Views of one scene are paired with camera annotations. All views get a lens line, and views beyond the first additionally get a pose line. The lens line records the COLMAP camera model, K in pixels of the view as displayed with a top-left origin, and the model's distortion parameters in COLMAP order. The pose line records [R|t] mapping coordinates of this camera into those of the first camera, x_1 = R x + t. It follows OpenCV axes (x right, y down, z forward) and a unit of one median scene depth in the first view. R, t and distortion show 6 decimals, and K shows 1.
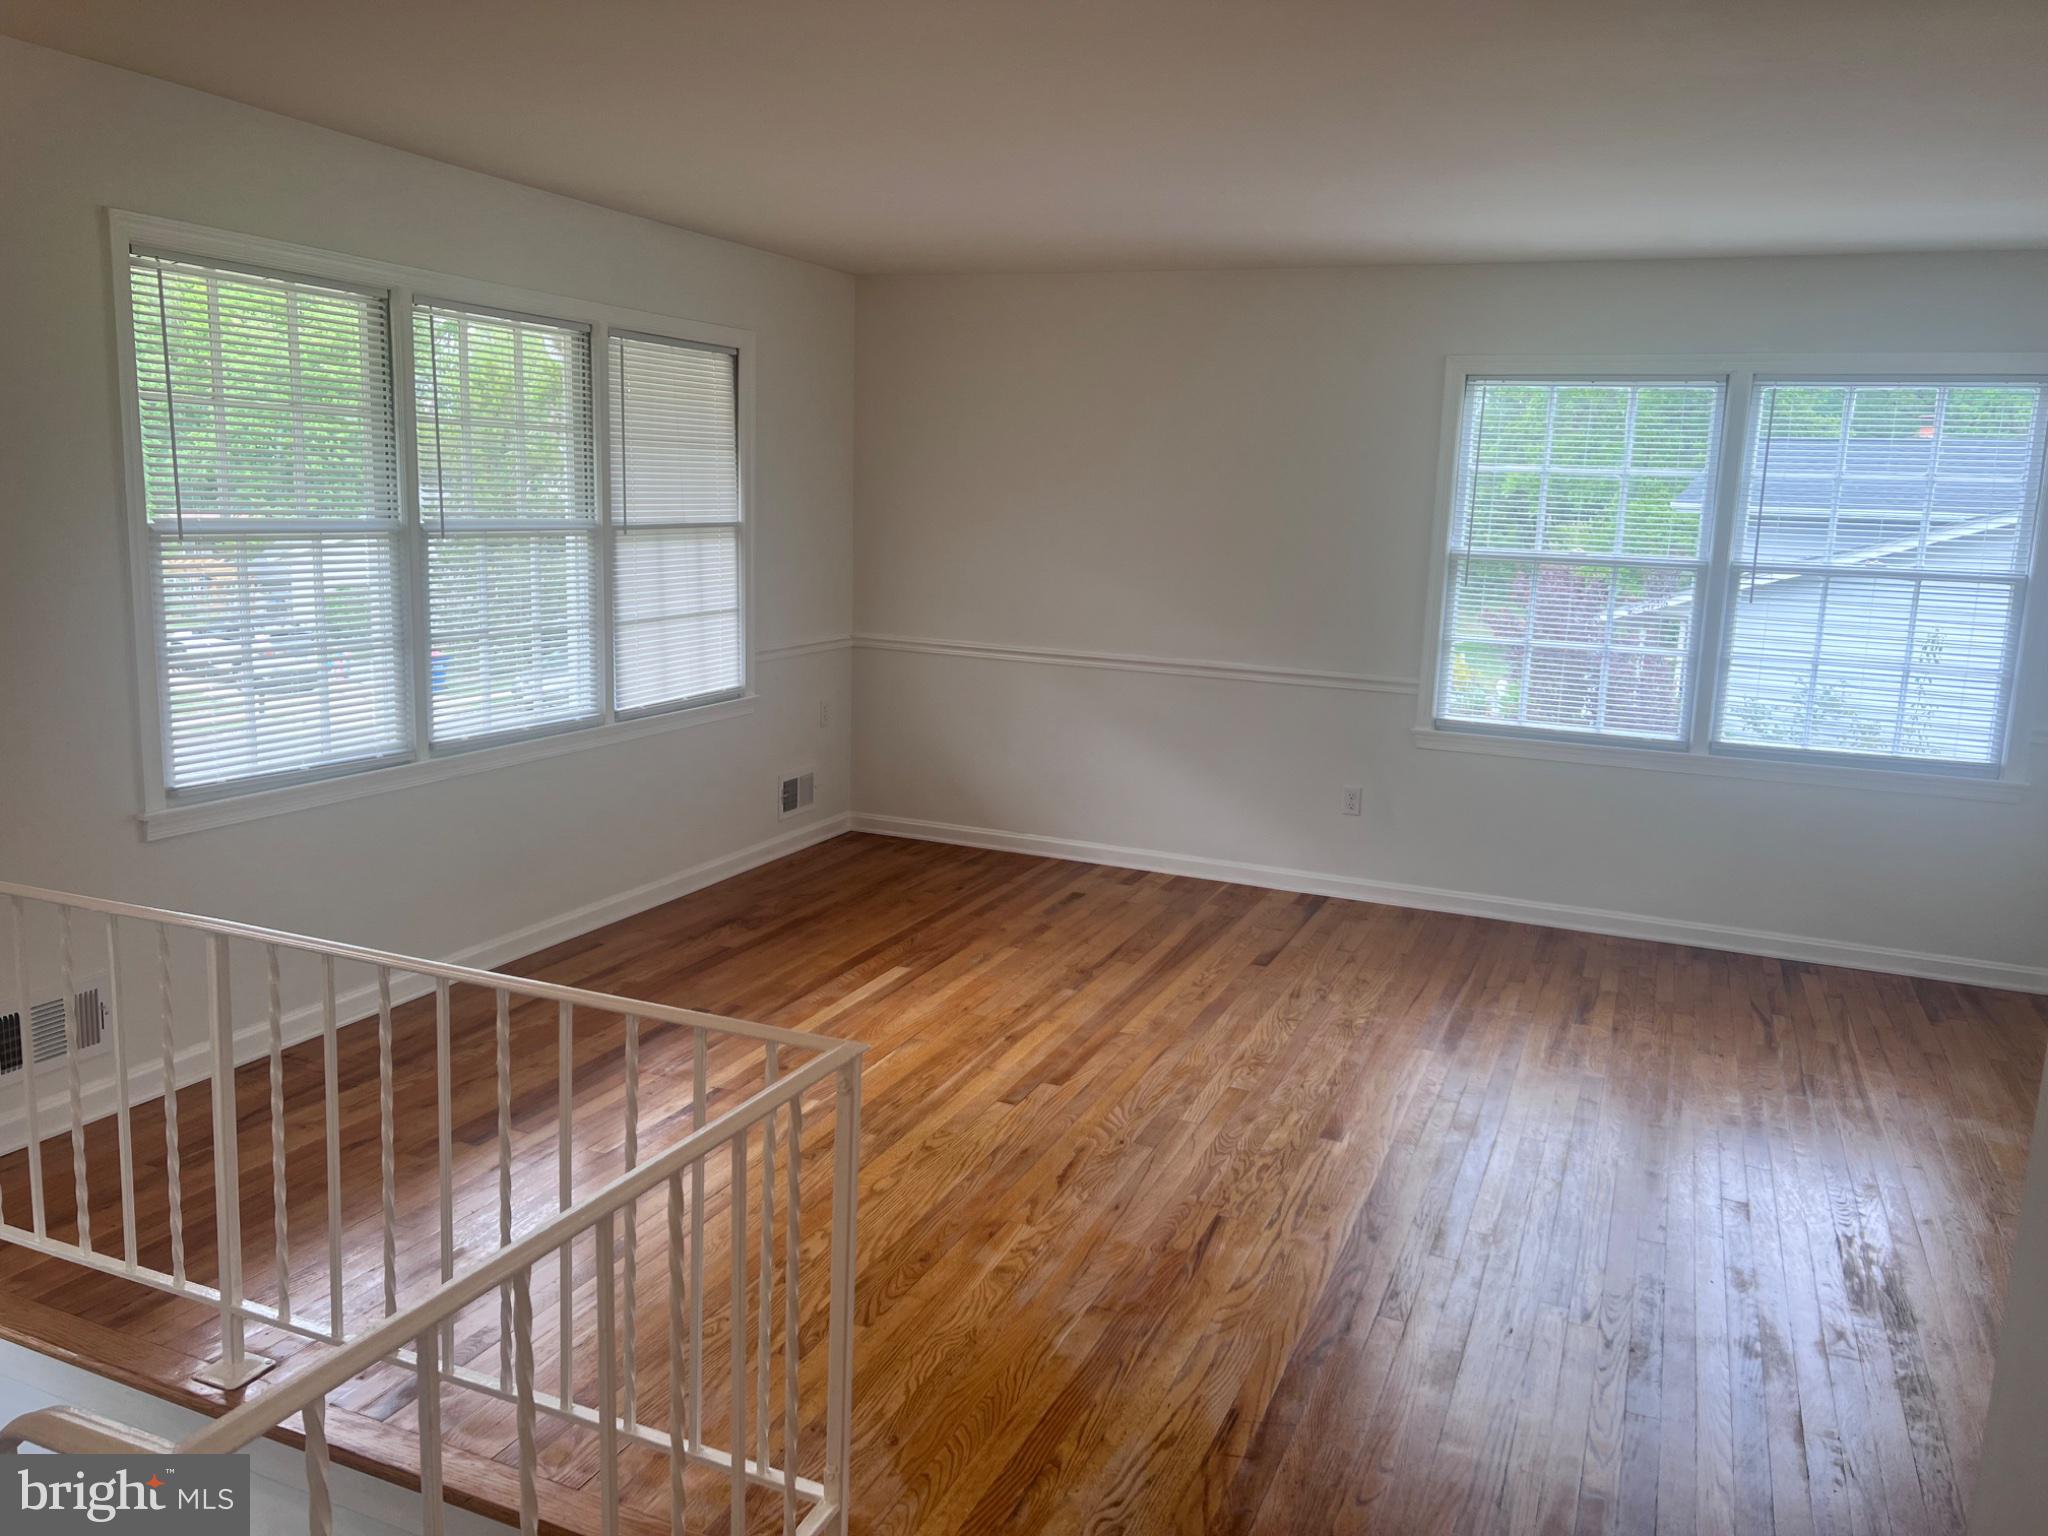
lens RADIAL K [[1547.1, 0, 1067.4], [0, 1547.1, 783.8], [0, 0, 1]] dist [0.045990, -0.057388]
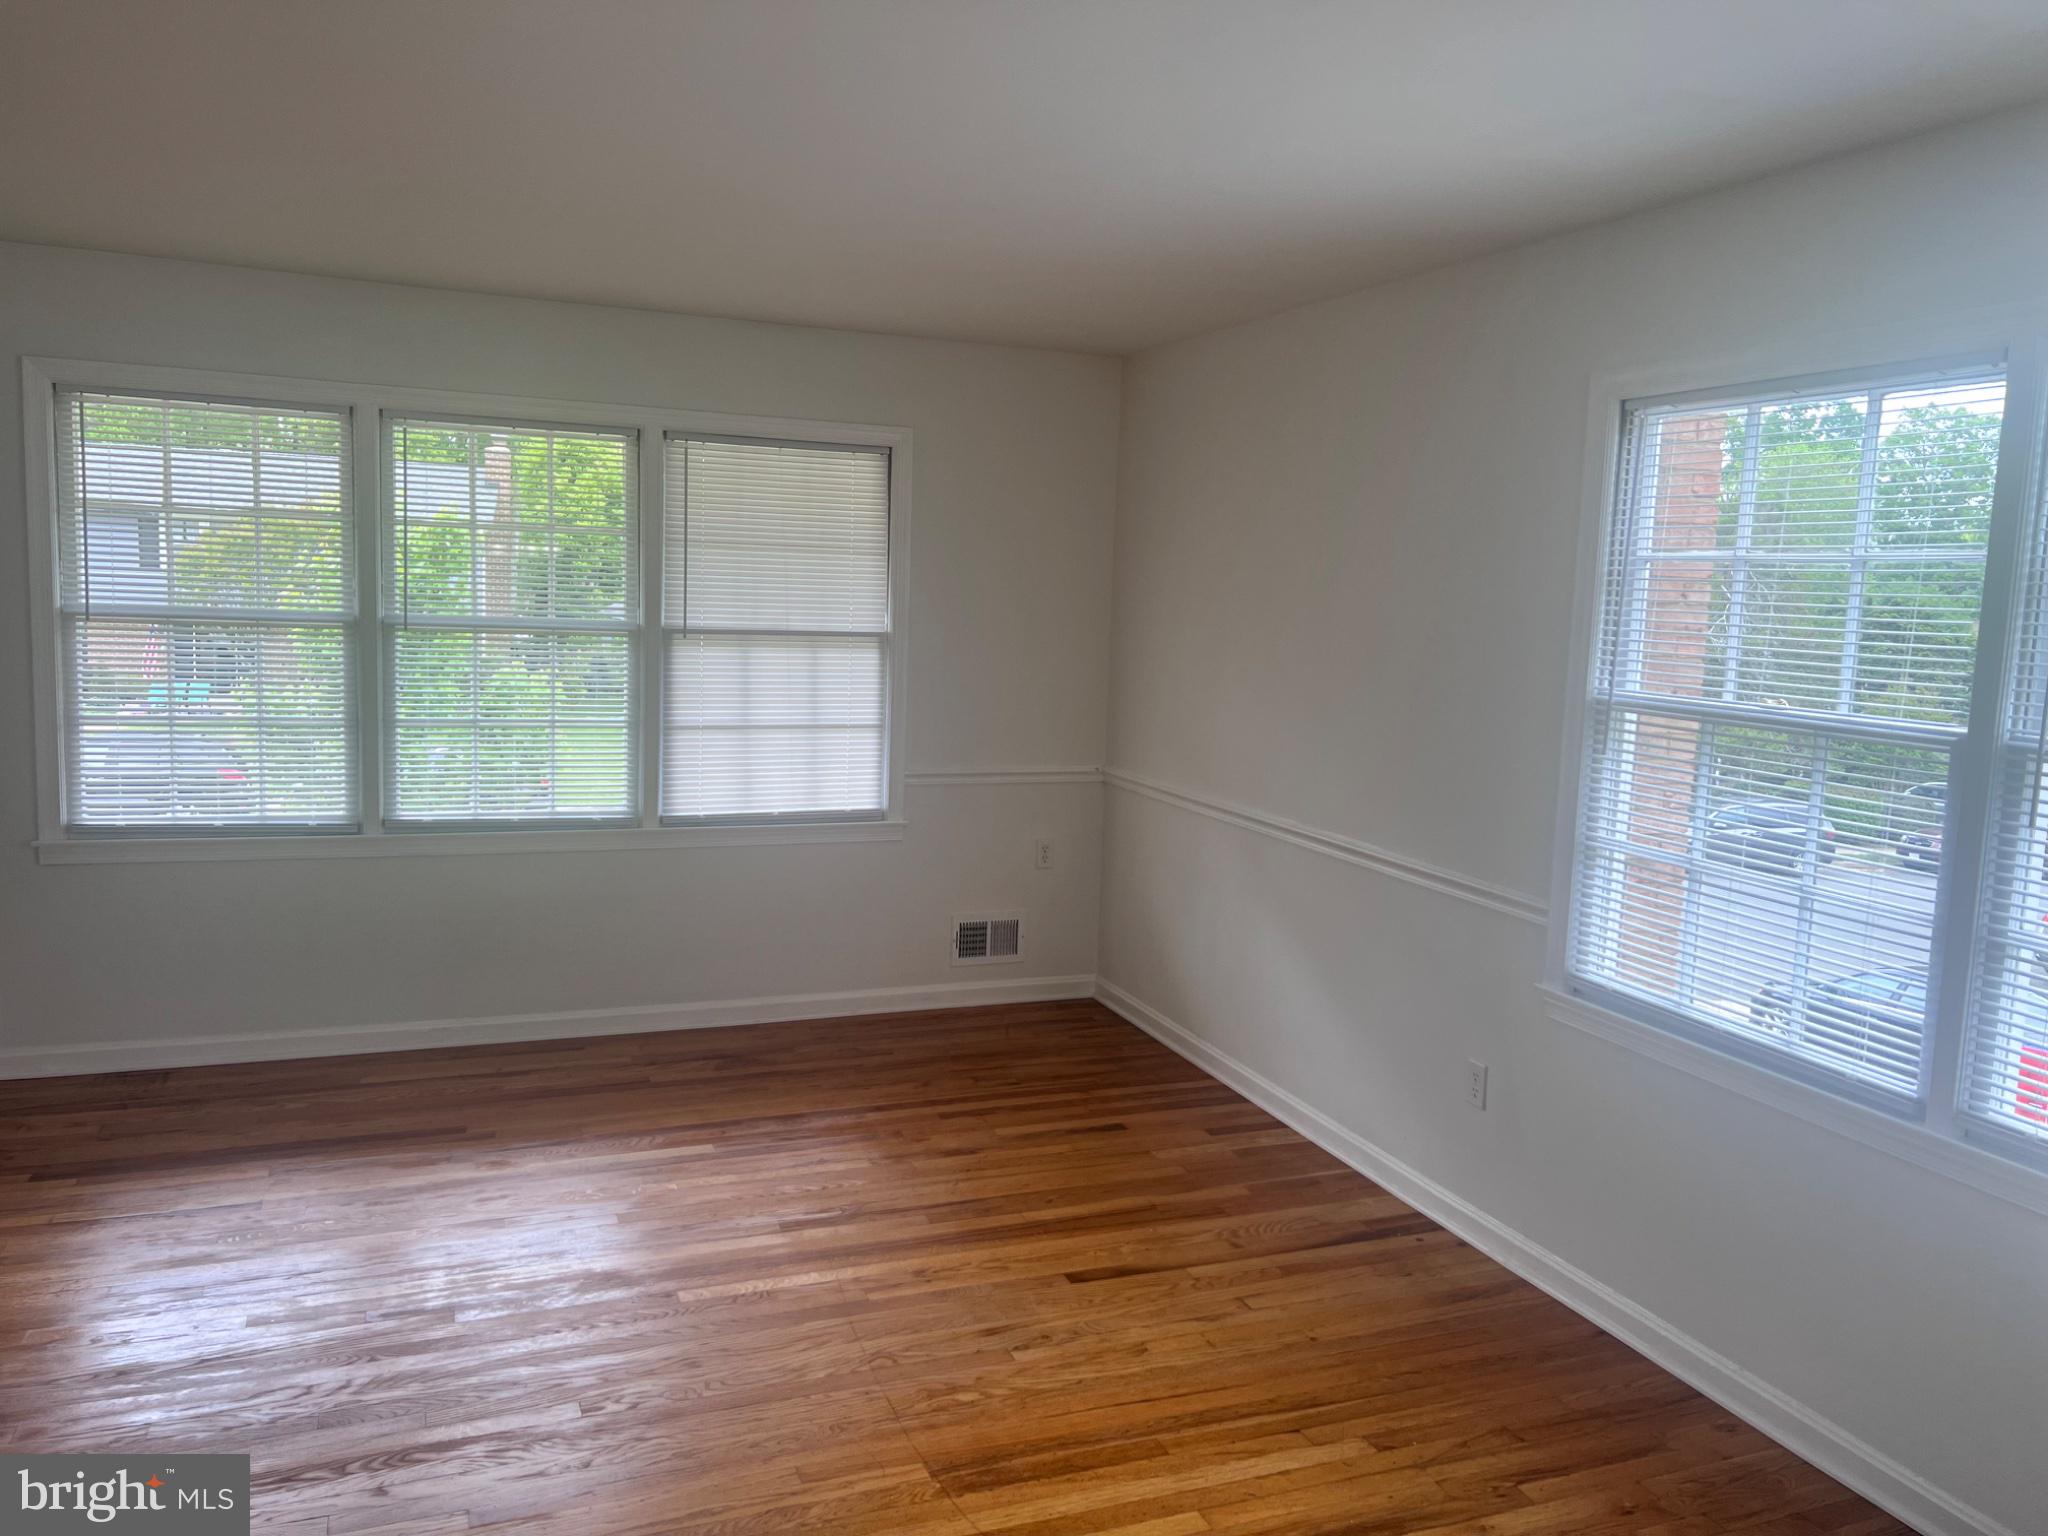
lens RADIAL K [[1547.1, 0, 1020.6], [0, 1547.1, 760.9], [0, 0, 1]] dist [0.045990, -0.057388]
pose [[0.698395, 0.073634, -0.711914, 0.537085], [-0.148351, 0.987984, -0.043346, -0.069118], [0.700168, 0.135886, 0.700927, 0.448689]]
